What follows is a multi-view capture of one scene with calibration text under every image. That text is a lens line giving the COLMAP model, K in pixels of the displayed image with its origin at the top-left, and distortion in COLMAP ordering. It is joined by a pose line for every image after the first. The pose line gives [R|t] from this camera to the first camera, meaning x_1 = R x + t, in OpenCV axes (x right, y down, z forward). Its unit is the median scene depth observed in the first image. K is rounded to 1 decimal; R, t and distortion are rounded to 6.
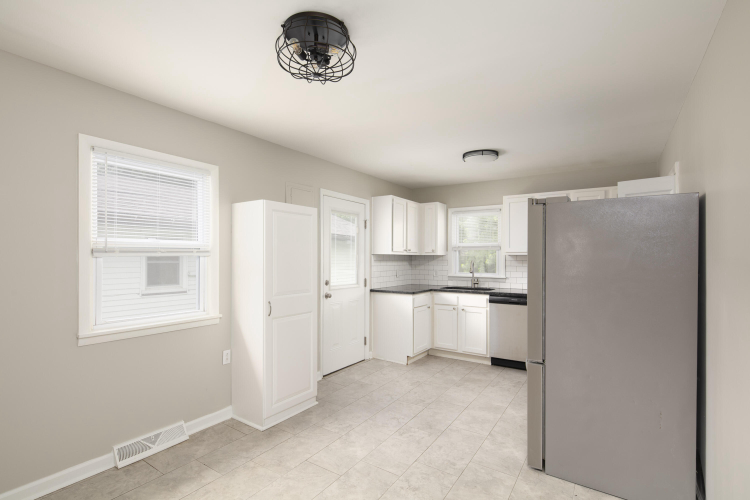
lens RADIAL K [[366.7, 0, 389.1], [0, 366.7, 260.1], [0, 0, 1]] dist [0.000492, -0.000385]
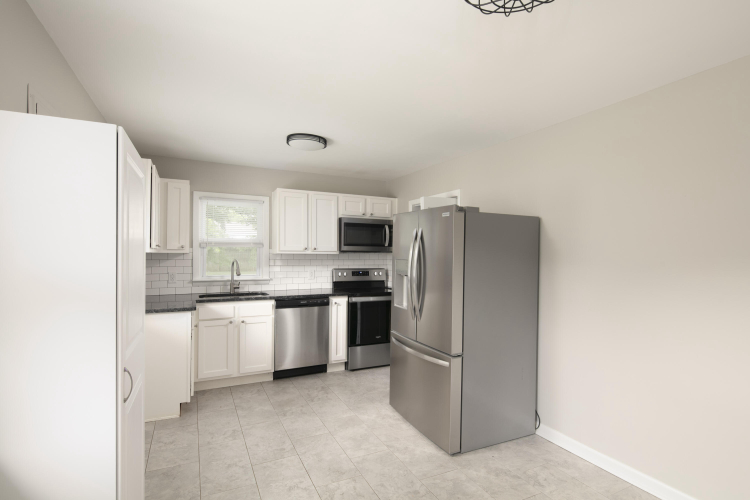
lens RADIAL K [[366.7, 0, 389.1], [0, 366.7, 260.1], [0, 0, 1]] dist [0.000492, -0.000385]
pose [[0.506349, -0.012571, 0.862237, -0.329062], [0.000343, 0.999897, 0.014376, -0.010970], [-0.862328, -0.006984, 0.506301, 0.324253]]
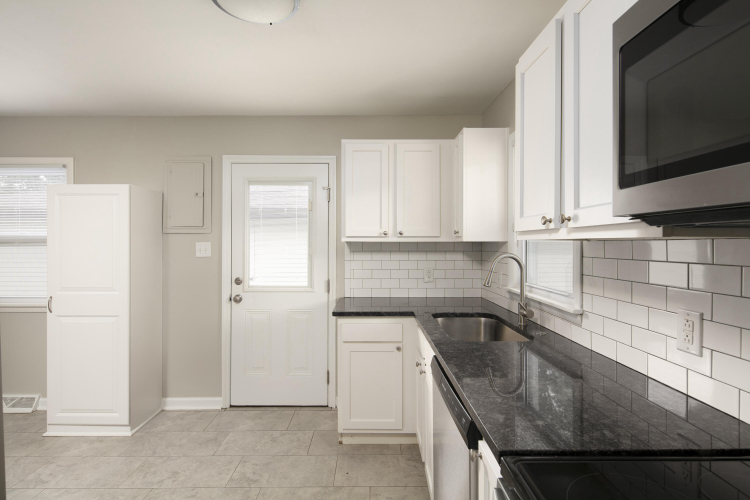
lens RADIAL K [[369.9, 0, 375.0], [0, 369.9, 250.0], [0, 0, 1]] dist [-0.001040, -0.000249]
pose [[0.526098, 0.008874, -0.850377, 0.535159], [-0.003282, 0.999959, 0.008404, -0.007069], [0.850417, -0.001631, 0.526106, 0.745237]]
